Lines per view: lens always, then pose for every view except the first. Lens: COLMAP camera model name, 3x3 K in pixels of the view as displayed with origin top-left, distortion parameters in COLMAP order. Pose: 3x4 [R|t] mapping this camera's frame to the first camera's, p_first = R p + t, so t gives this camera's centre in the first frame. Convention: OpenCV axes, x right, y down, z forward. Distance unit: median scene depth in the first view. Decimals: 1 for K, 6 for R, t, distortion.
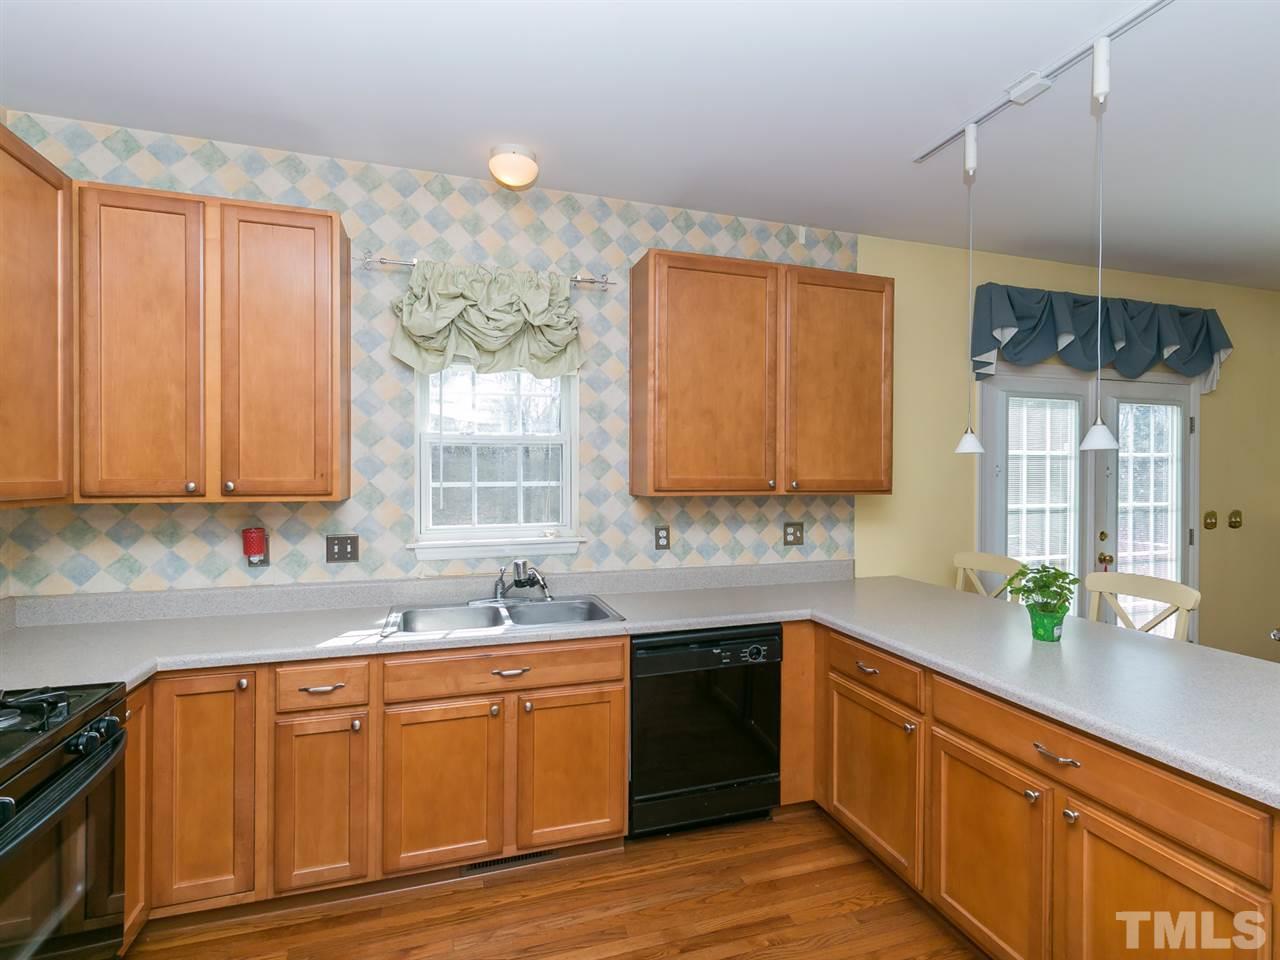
lens RADIAL K [[685.8, 0, 639.1], [0, 685.8, 481.9], [0, 0, 1]] dist [0.001375, 0.000114]
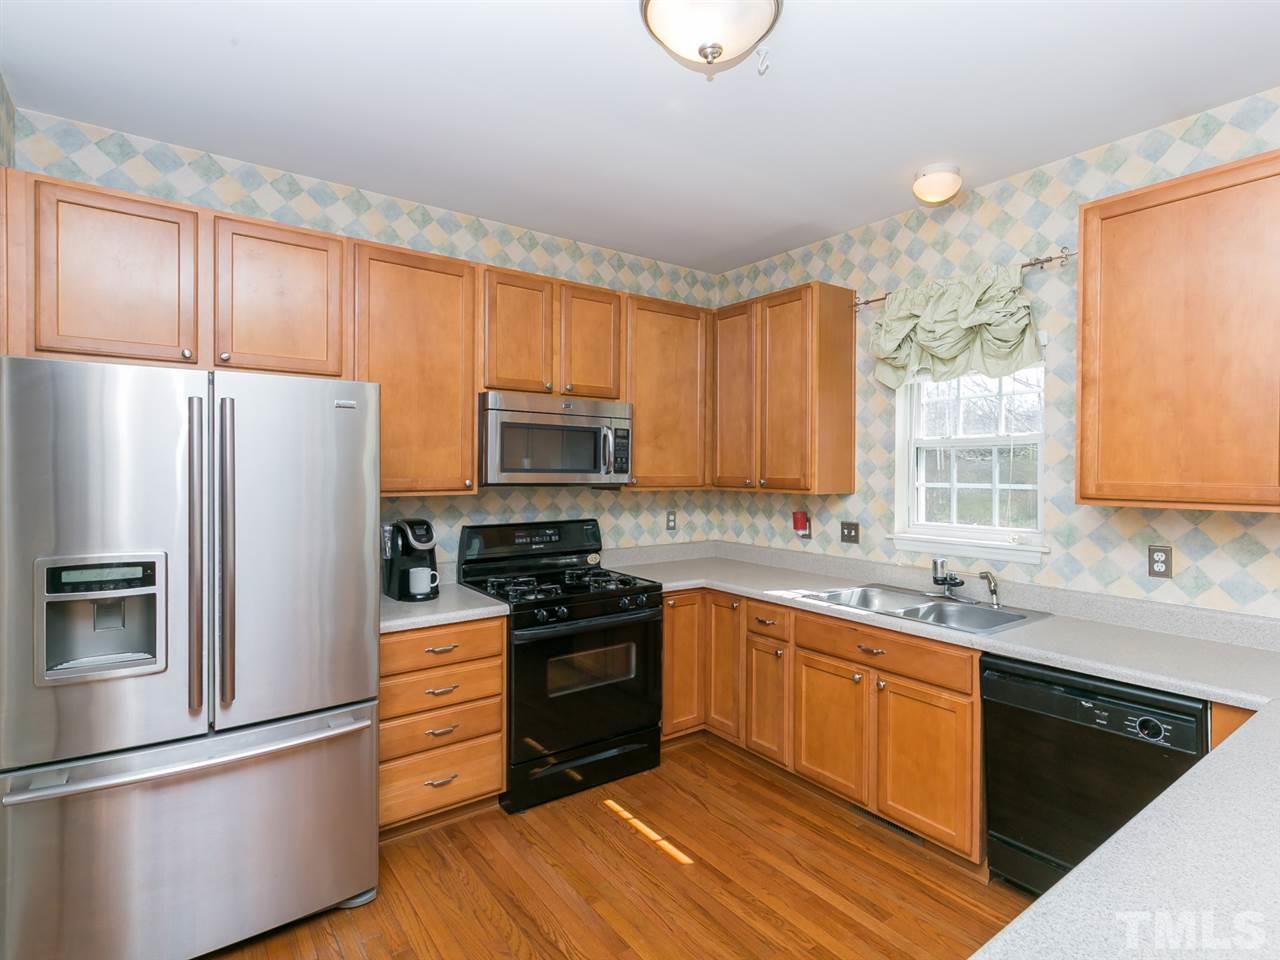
lens RADIAL K [[653.2, 0, 642.2], [0, 653.2, 476.2], [0, 0, 1]] dist [0.017953, -0.000942]
pose [[0.299494, 0.012126, -0.954021, 0.621106], [-0.013739, 0.999870, 0.008396, -0.013176], [0.953999, 0.010592, 0.299622, 0.258343]]
